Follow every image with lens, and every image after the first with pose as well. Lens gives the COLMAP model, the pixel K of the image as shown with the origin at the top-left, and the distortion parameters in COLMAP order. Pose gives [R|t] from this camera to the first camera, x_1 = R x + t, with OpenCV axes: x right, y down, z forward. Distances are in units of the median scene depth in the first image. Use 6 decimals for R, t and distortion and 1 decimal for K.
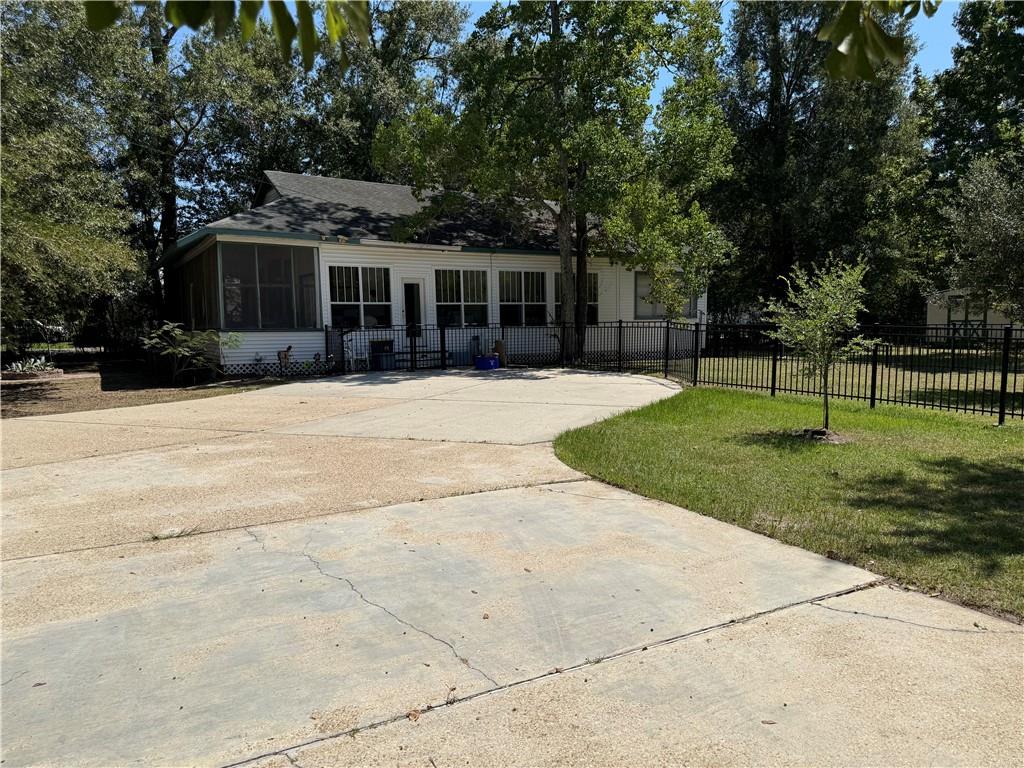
lens RADIAL K [[727.1, 0, 509.0], [0, 727.1, 394.9], [0, 0, 1]] dist [0.033811, -0.036925]
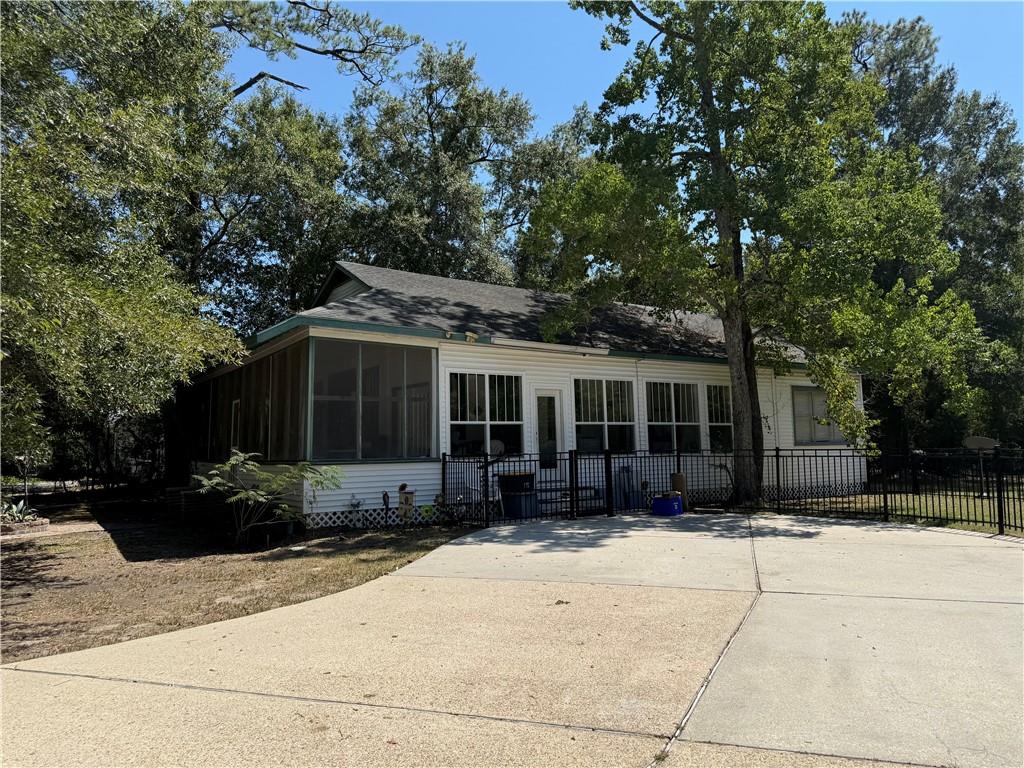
lens RADIAL K [[727.1, 0, 520.4], [0, 727.1, 364.5], [0, 0, 1]] dist [0.033811, -0.036925]
pose [[0.997416, 0.007446, 0.071450, -0.225920], [0.007276, 0.979026, -0.203605, -0.034760], [-0.071467, 0.203599, 0.976443, 0.275909]]
